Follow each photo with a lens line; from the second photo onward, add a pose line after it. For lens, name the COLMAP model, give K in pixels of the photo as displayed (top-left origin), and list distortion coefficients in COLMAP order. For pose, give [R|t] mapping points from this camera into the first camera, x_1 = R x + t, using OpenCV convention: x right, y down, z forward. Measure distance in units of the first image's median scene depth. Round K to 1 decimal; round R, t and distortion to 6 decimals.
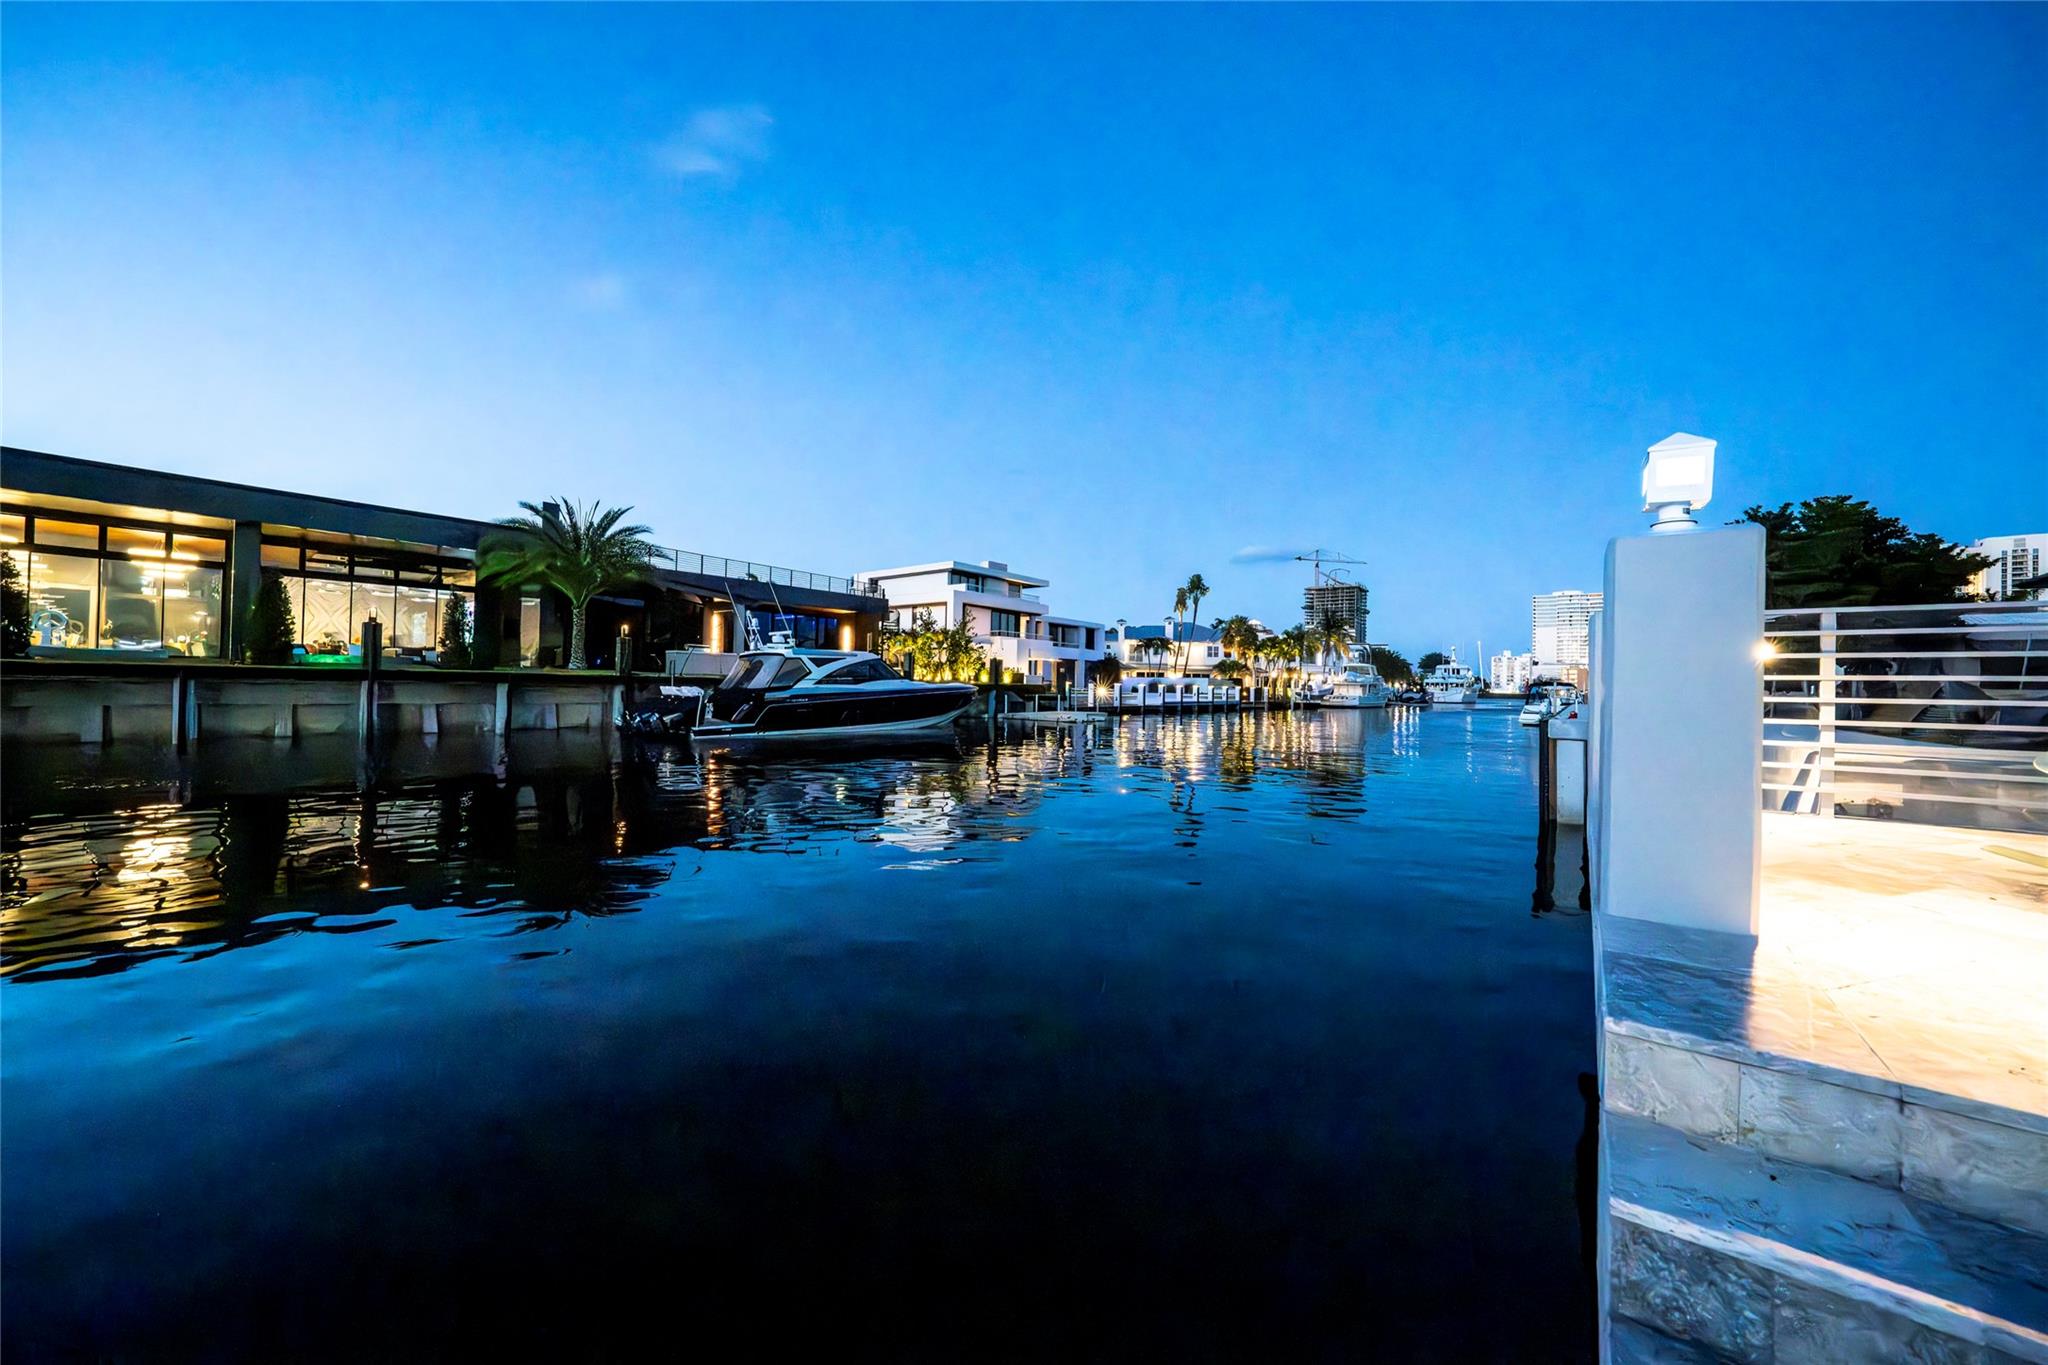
lens RADIAL K [[707.6, 0, 1015.1], [0, 707.6, 686.0], [0, 0, 1]] dist [0.000825, 0.000028]
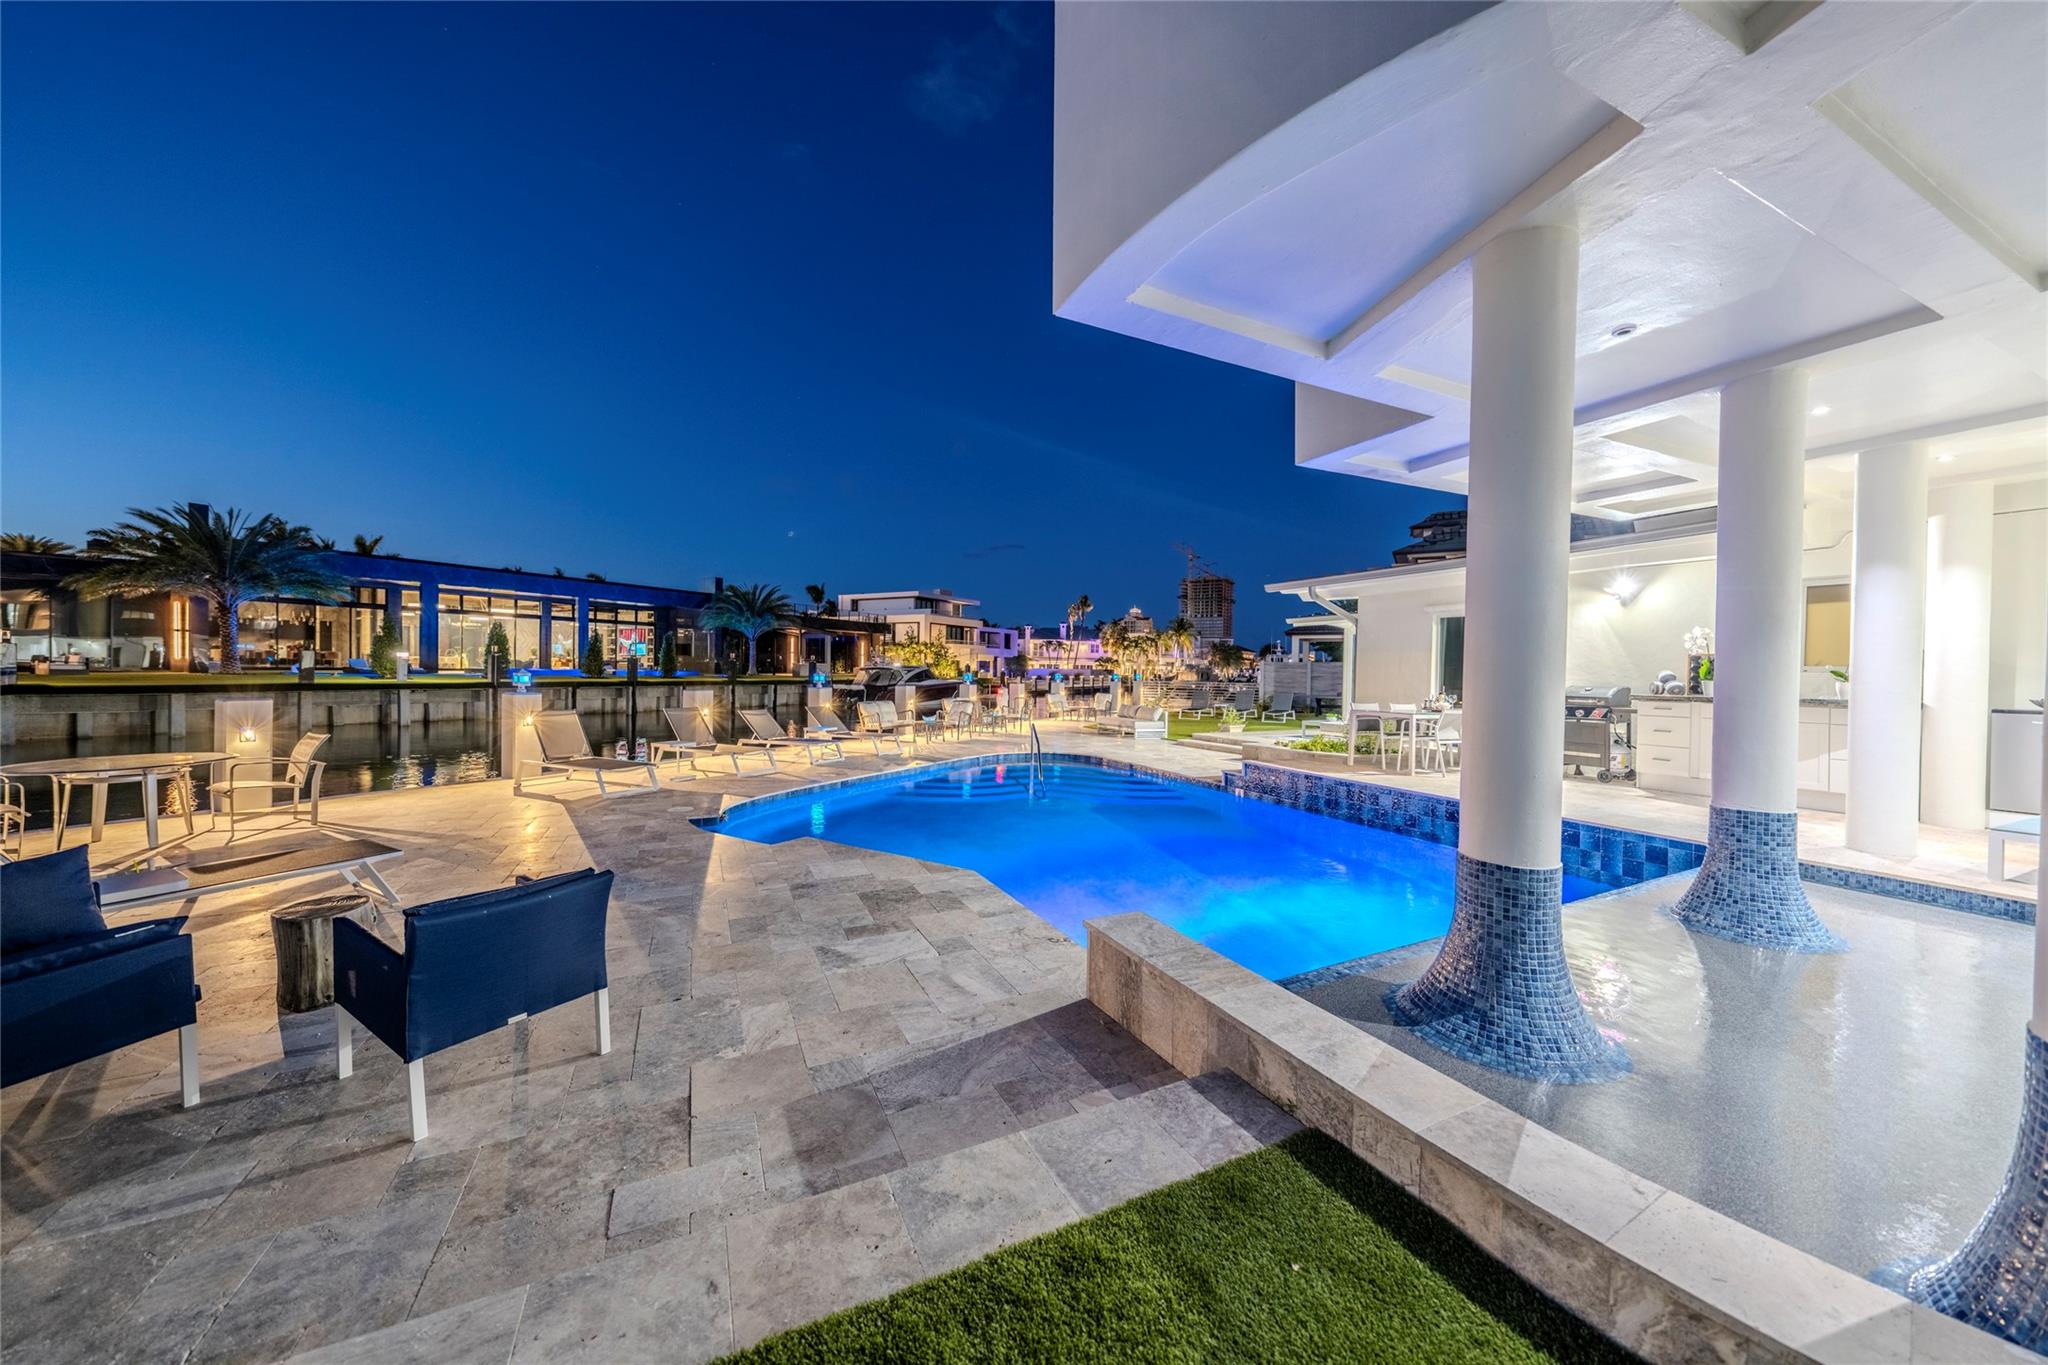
lens RADIAL K [[707.6, 0, 1015.1], [0, 707.6, 686.0], [0, 0, 1]] dist [0.000825, 0.000028]
pose [[0.988602, -0.013770, 0.149921, -0.088833], [0.010578, 0.999701, 0.022067, -0.010386], [-0.150180, -0.020230, 0.988452, -0.370141]]
